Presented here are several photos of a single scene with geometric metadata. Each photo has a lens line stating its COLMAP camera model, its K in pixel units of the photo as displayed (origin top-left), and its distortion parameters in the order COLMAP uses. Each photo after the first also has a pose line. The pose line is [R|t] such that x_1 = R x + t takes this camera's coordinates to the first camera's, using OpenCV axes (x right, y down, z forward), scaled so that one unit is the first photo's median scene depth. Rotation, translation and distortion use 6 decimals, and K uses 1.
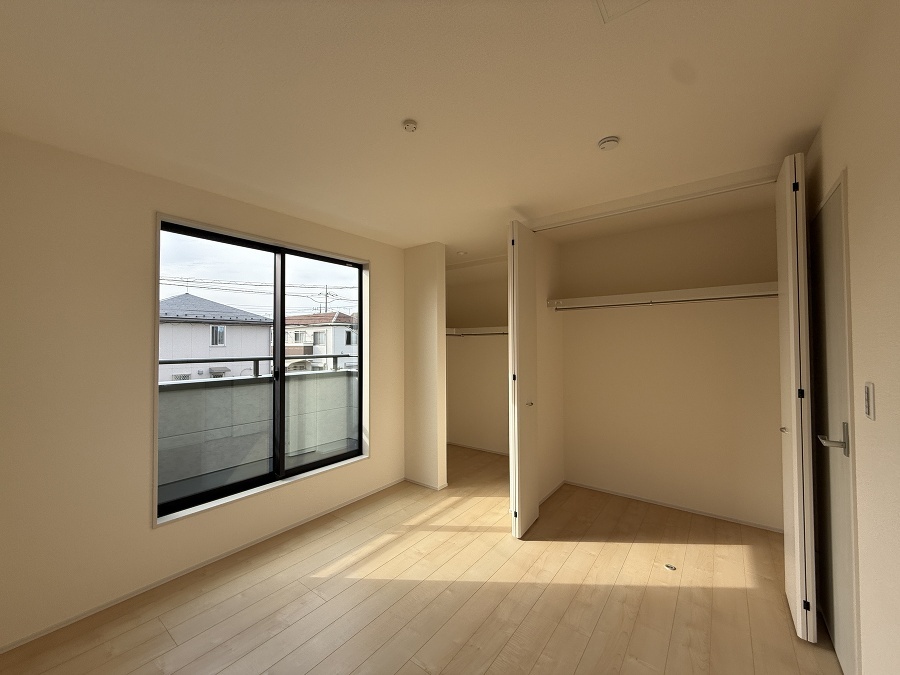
lens RADIAL K [[350.9, 0, 452.7], [0, 350.9, 339.2], [0, 0, 1]] dist [-0.002940, 0.001170]
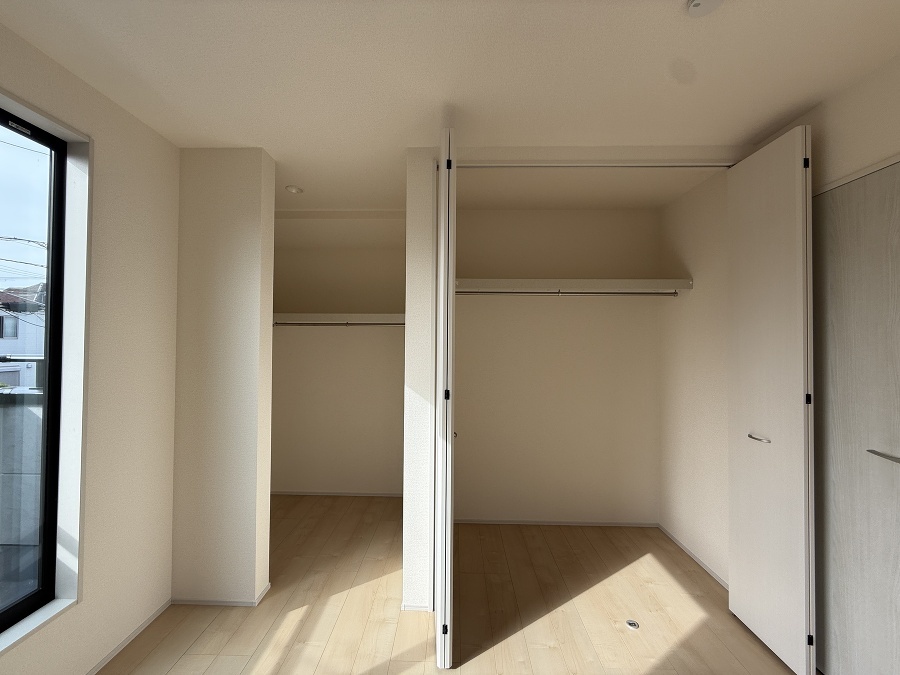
lens RADIAL K [[350.9, 0, 444.8], [0, 350.9, 337.6], [0, 0, 1]] dist [-0.002940, 0.001170]
pose [[0.817016, 0.019566, 0.576283, -0.125982], [-0.019667, 0.999788, -0.006062, 0.013211], [-0.576280, -0.006381, 0.817227, 0.399398]]
